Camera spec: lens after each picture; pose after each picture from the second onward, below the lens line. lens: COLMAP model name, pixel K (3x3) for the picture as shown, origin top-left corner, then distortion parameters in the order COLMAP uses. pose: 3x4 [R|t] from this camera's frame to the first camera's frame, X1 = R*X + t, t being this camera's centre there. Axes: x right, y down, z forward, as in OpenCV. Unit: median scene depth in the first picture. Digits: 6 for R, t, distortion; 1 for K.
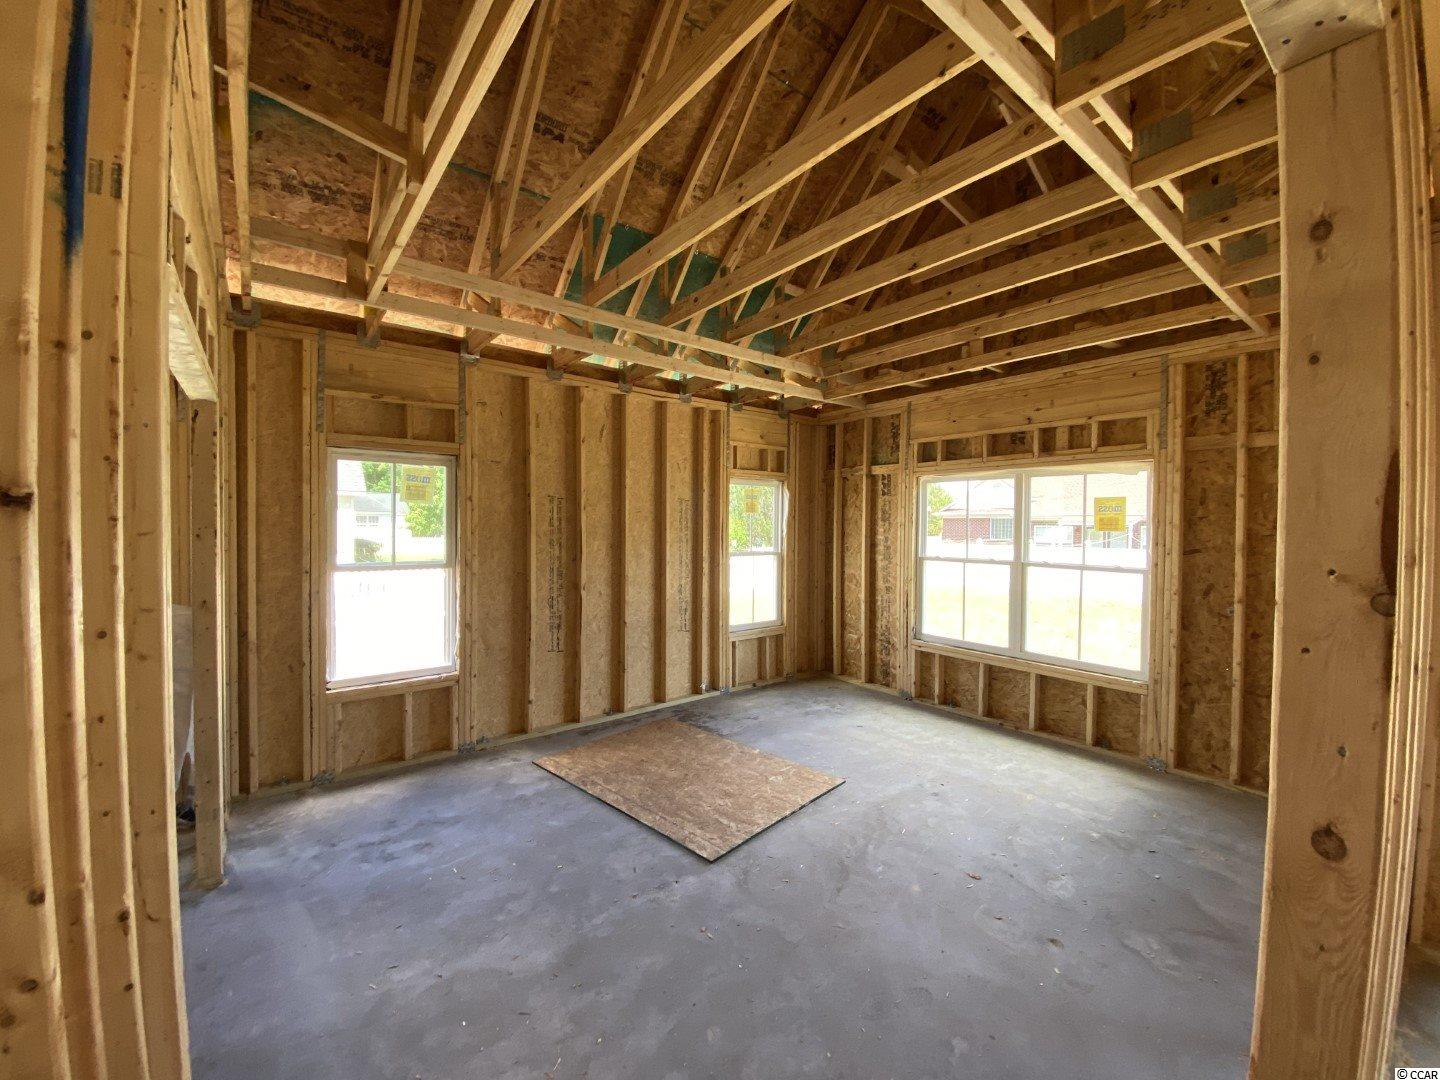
lens RADIAL K [[578.3, 0, 722.5], [0, 578.3, 533.8], [0, 0, 1]] dist [0.021543, -0.019416]
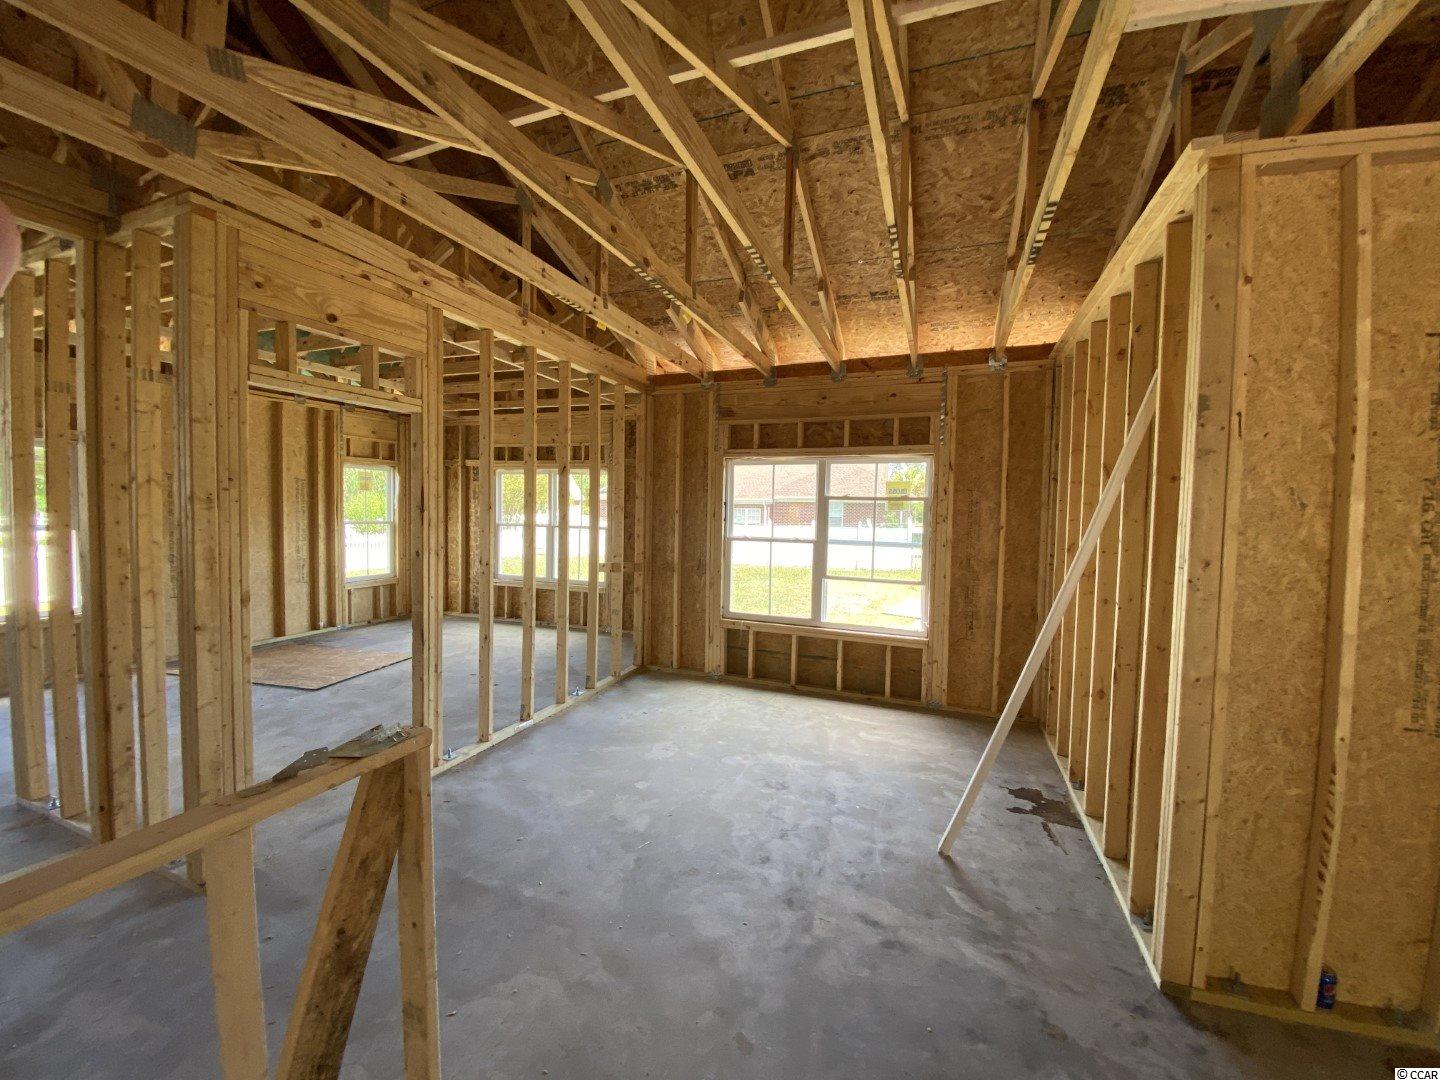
lens RADIAL K [[578.3, 0, 722.5], [0, 578.3, 533.8], [0, 0, 1]] dist [0.021543, -0.019416]
pose [[0.849944, -0.012626, 0.526721, 0.059589], [-0.006116, 0.999409, 0.033827, 0.015386], [-0.526837, -0.031972, 0.849365, -0.728816]]
